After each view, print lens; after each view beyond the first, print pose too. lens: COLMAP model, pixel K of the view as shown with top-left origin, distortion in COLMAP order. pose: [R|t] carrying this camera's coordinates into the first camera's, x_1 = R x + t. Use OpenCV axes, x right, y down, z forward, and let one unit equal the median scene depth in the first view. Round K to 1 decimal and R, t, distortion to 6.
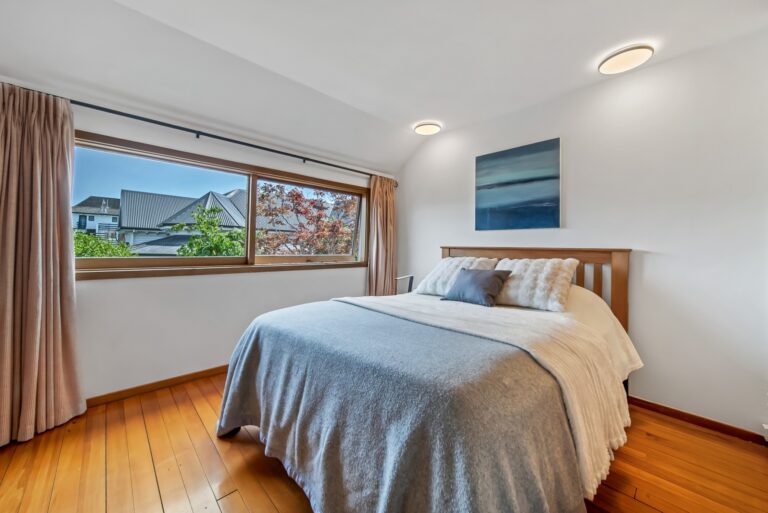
lens RADIAL K [[295.7, 0, 383.6], [0, 295.7, 250.4], [0, 0, 1]] dist [0.011157, -0.001238]
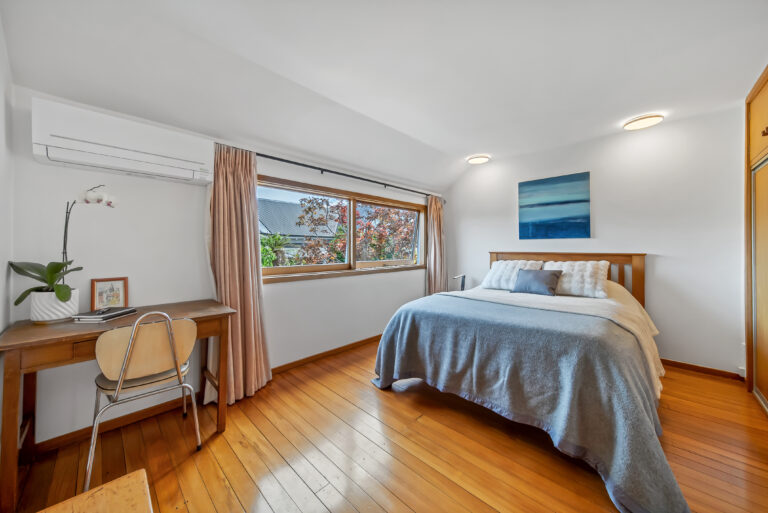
lens RADIAL K [[278.7, 0, 384.0], [0, 278.7, 255.0], [0, 0, 1]] dist [0.009962, 0.000309]
pose [[0.998837, -0.018598, 0.044490, -0.462792], [0.017855, 0.999695, 0.017044, -0.041158], [-0.044794, -0.016229, 0.998864, -0.276965]]
